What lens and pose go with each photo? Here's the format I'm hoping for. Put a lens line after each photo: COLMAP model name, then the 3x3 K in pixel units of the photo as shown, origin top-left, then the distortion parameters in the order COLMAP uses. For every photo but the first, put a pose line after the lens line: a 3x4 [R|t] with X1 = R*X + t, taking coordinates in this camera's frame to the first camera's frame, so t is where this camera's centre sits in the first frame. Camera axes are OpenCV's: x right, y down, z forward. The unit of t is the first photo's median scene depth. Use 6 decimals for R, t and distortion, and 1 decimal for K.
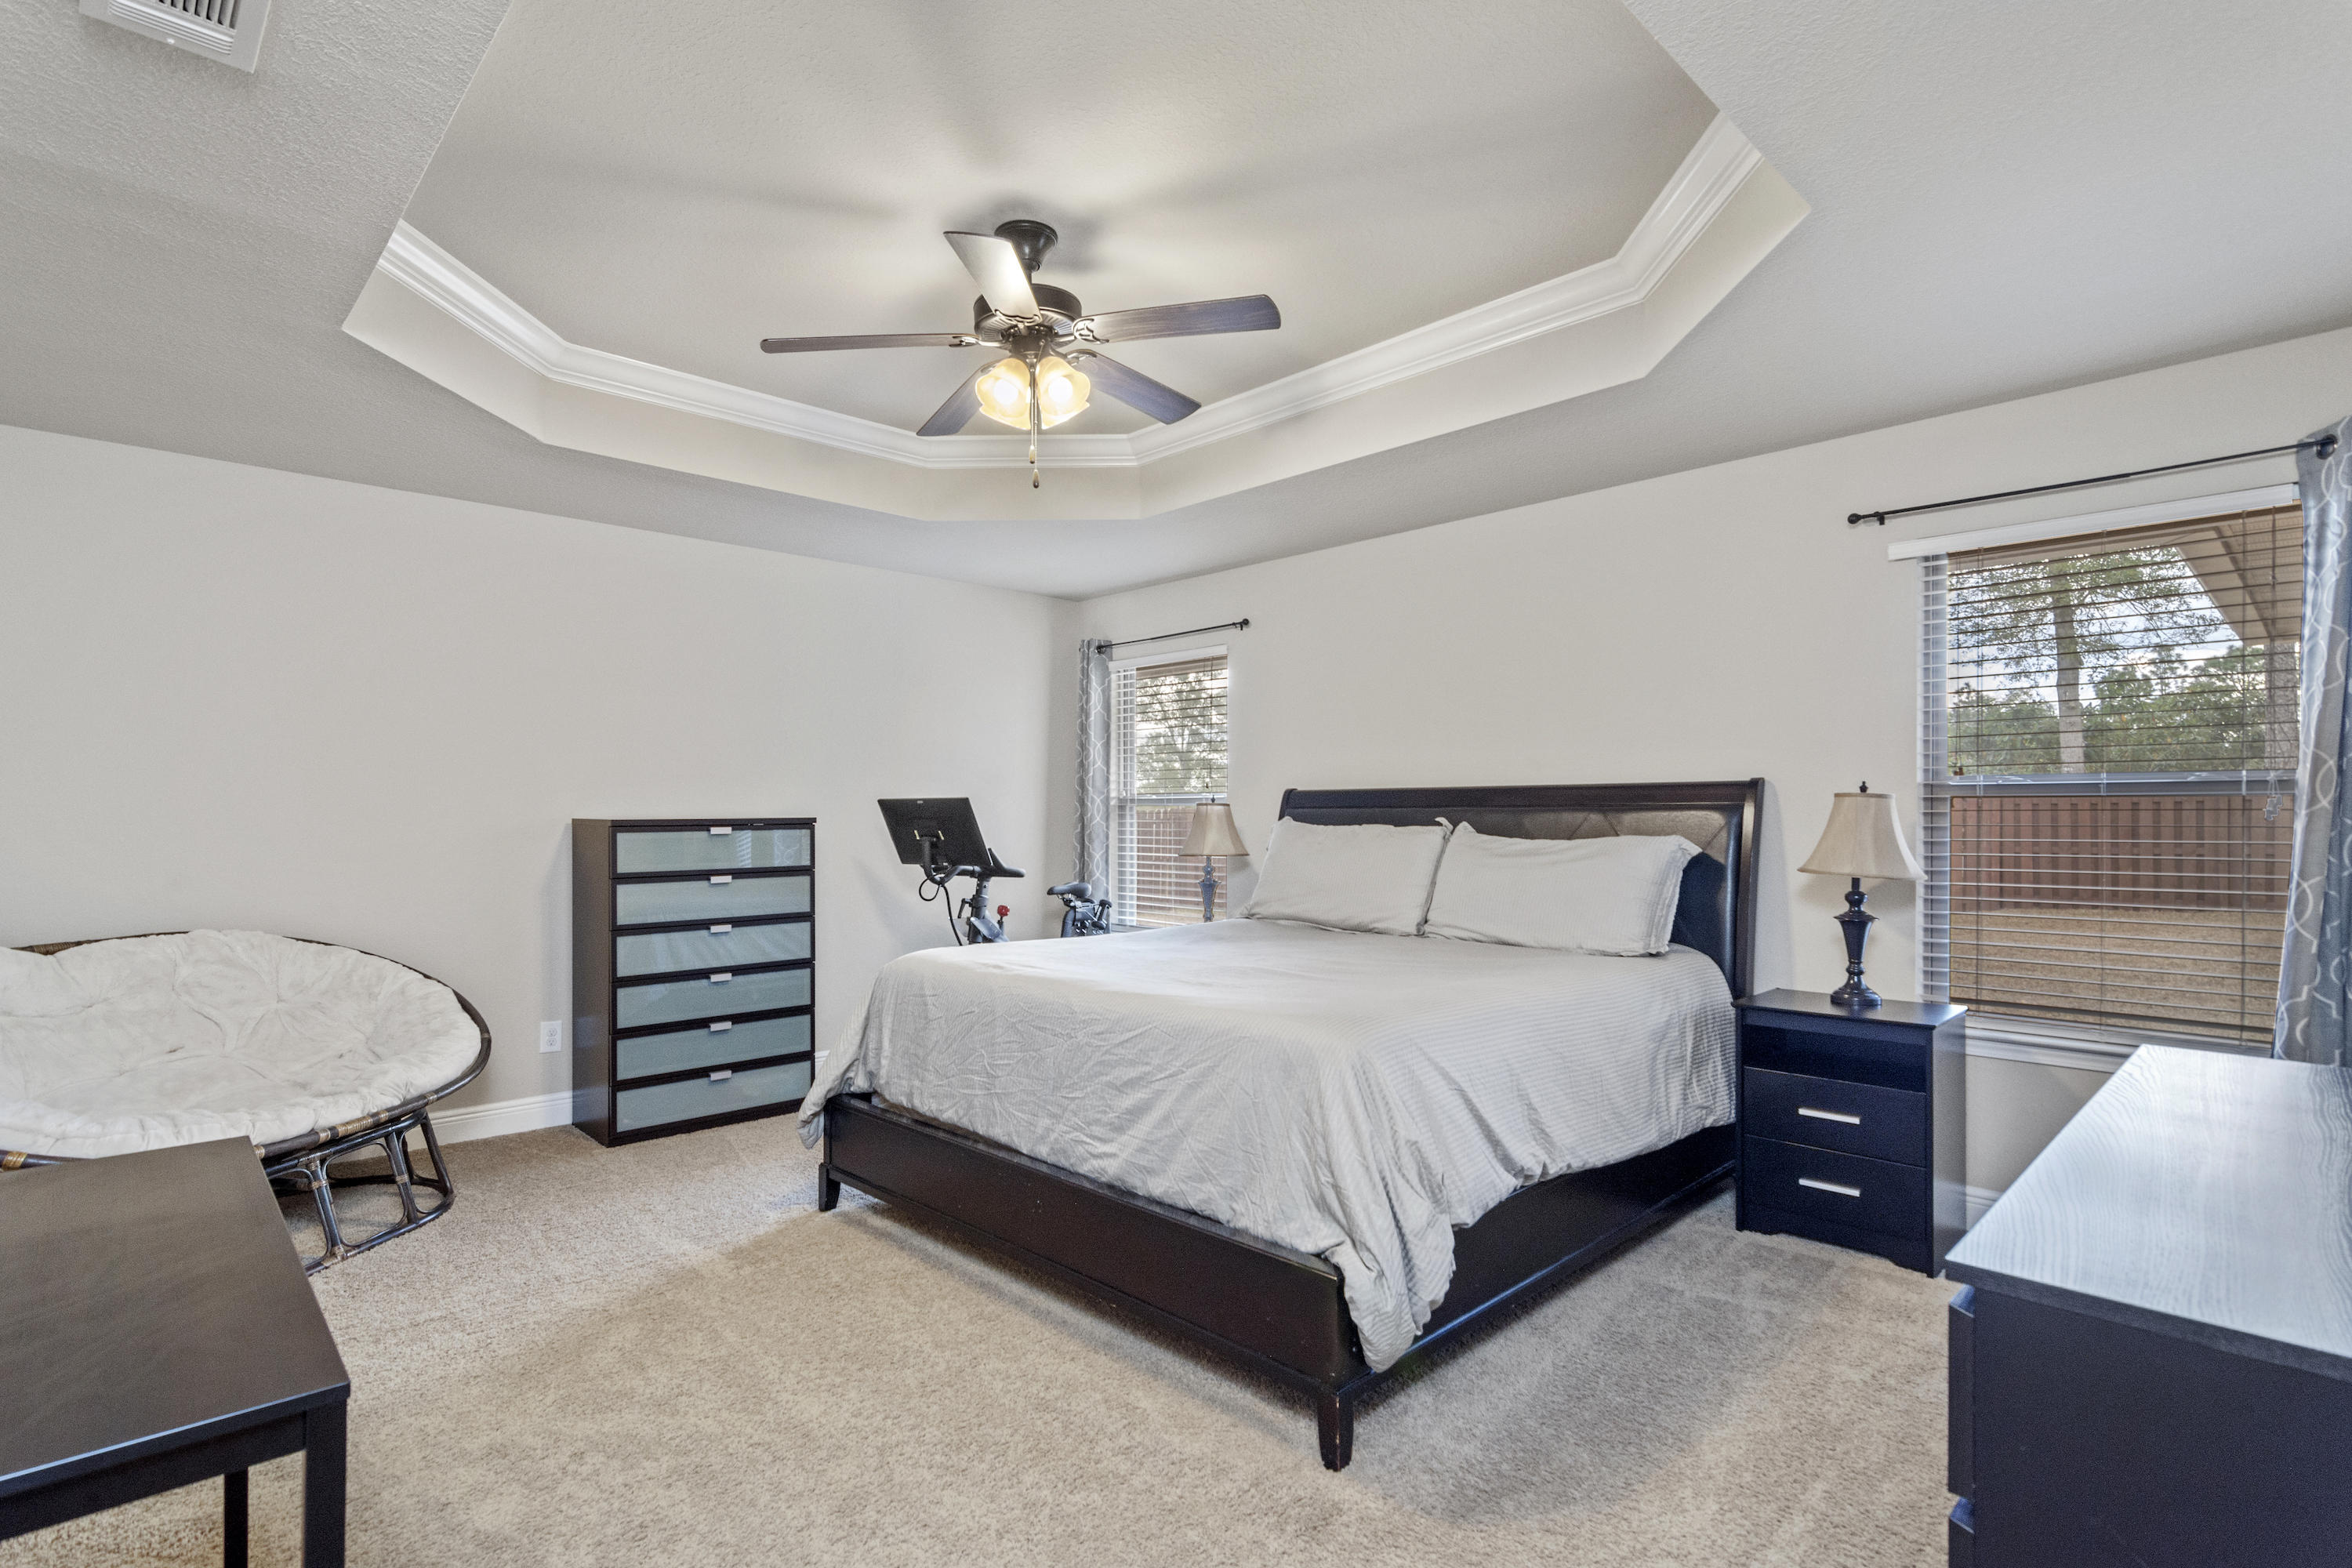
lens RADIAL K [[1130.3, 0, 1170.8], [0, 1130.3, 798.6], [0, 0, 1]] dist [-0.000246, 0.000406]
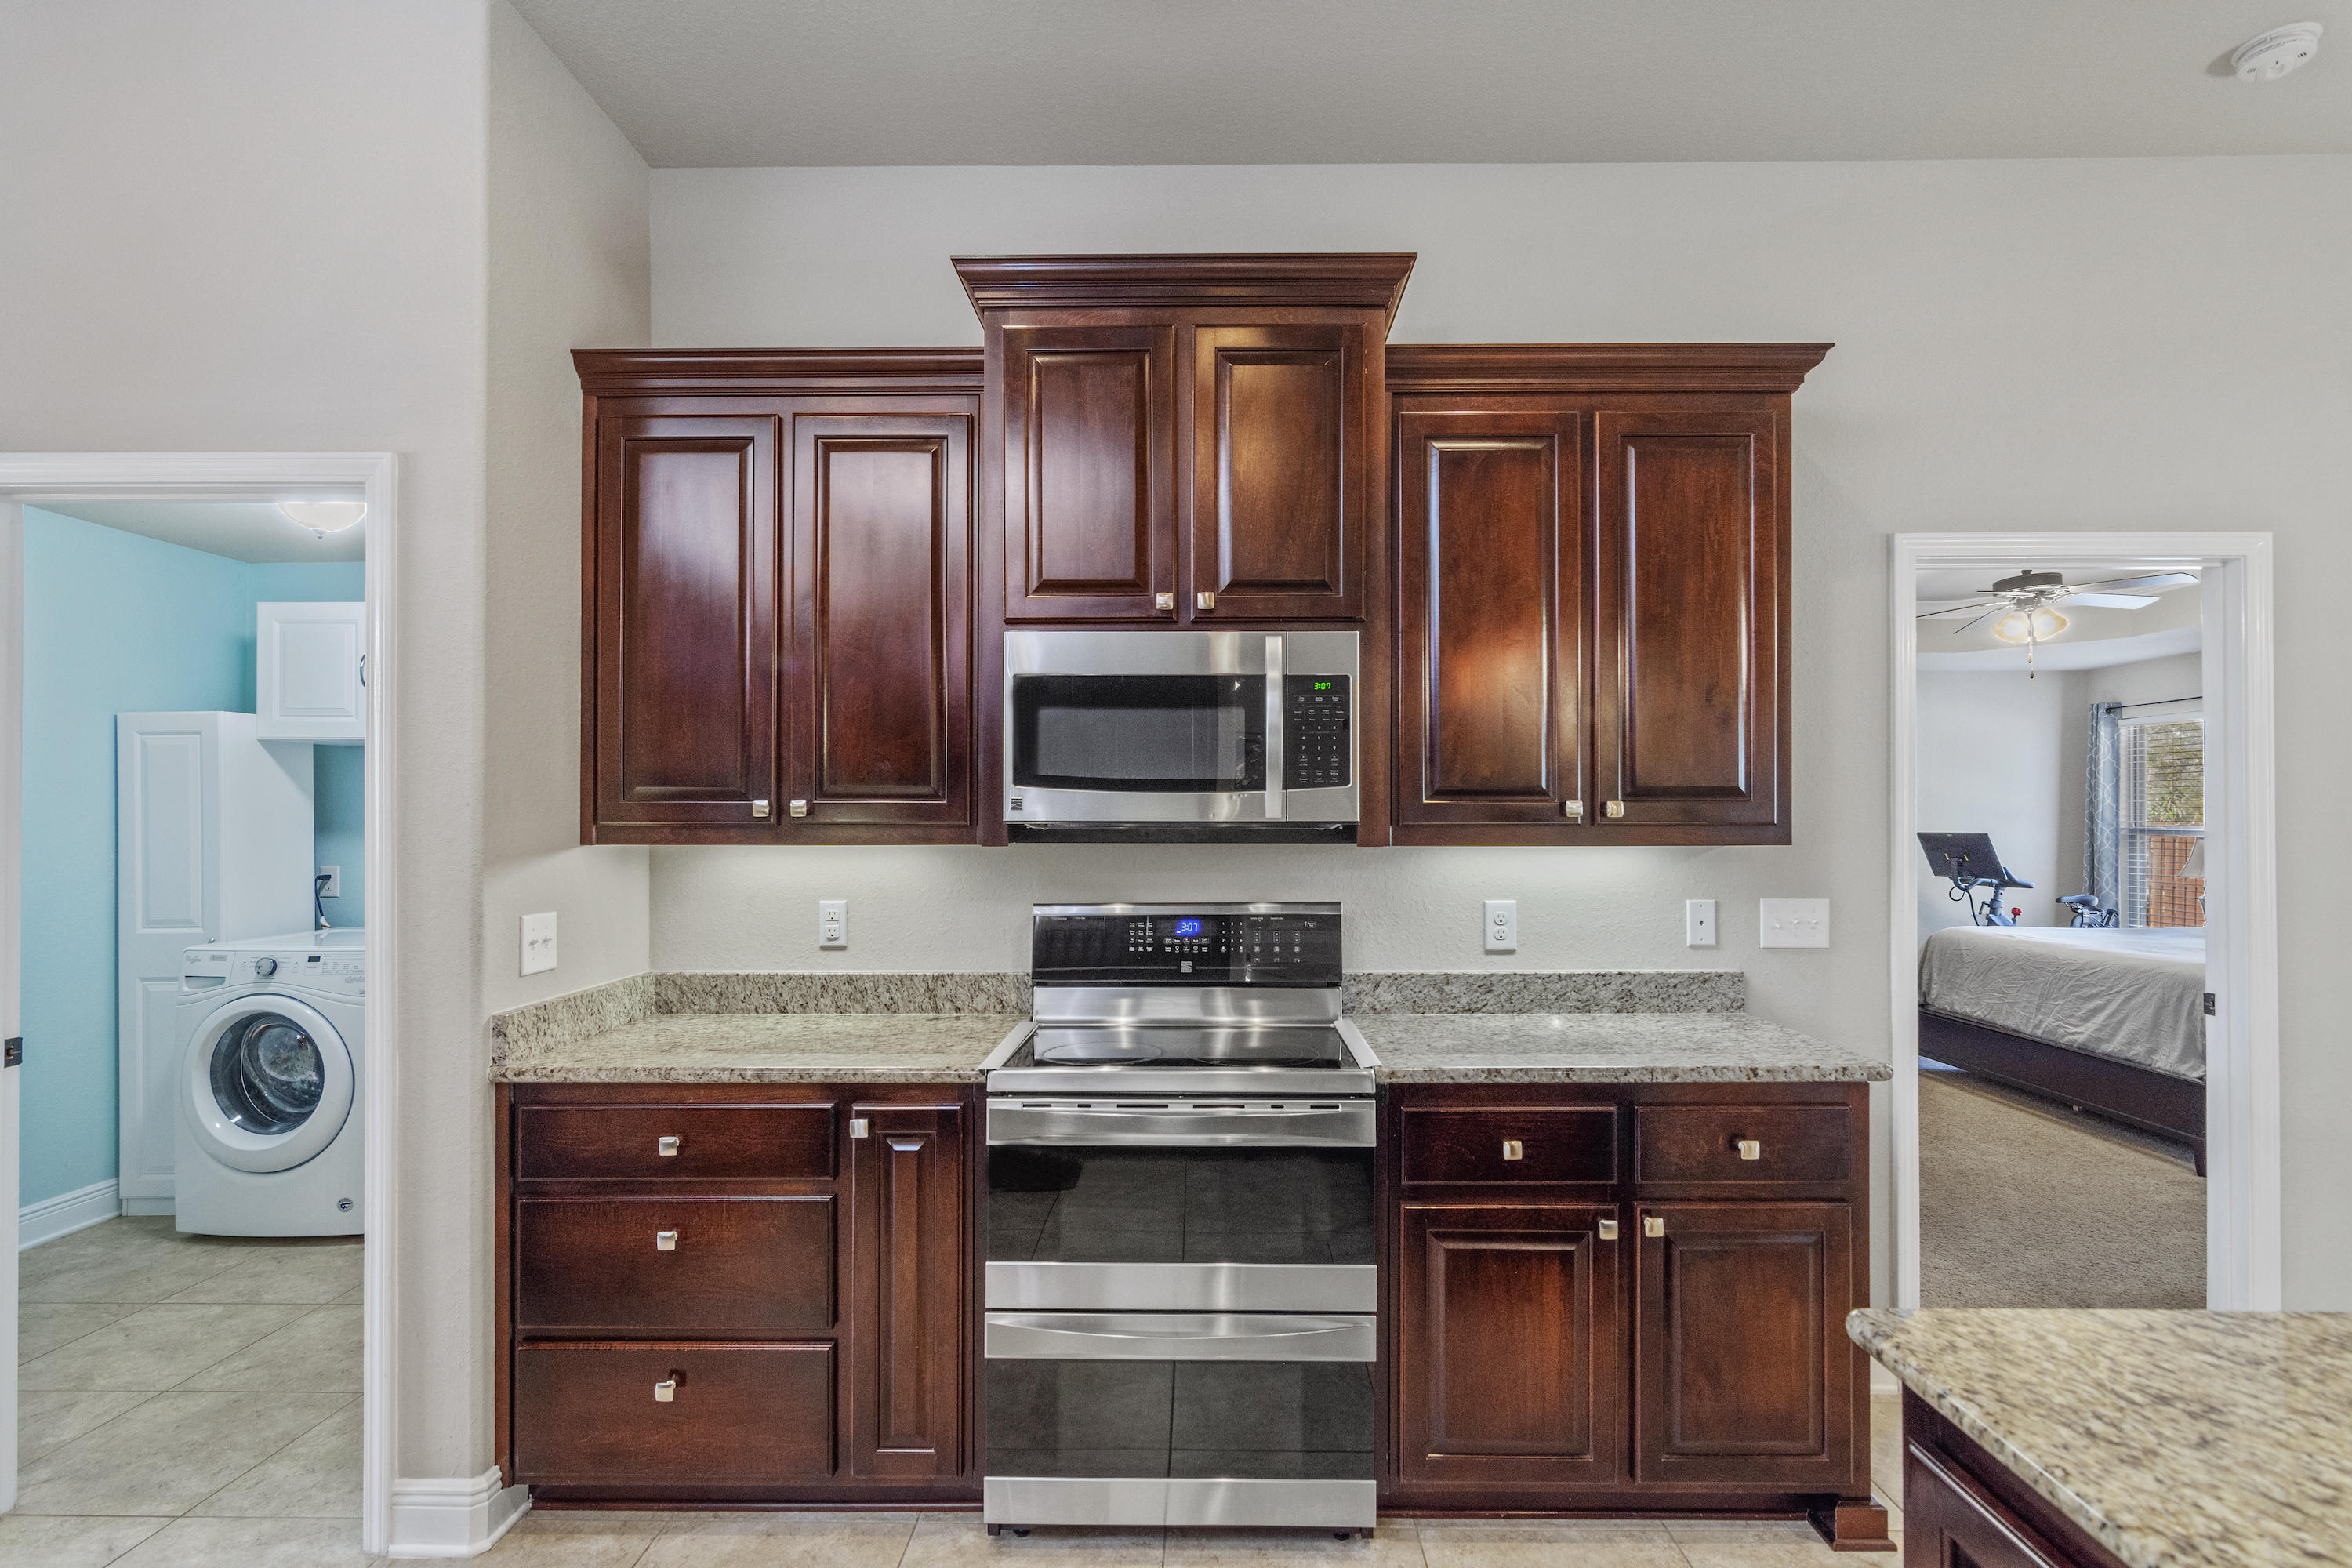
lens RADIAL K [[1192.3, 0, 1183.1], [0, 1192.3, 801.5], [0, 0, 1]] dist [-0.003578, -0.000548]
pose [[0.722056, -0.003380, -0.691826, 0.137330], [0.006398, 0.999978, 0.001791, -0.050656], [0.691805, -0.005720, 0.722062, -0.842965]]
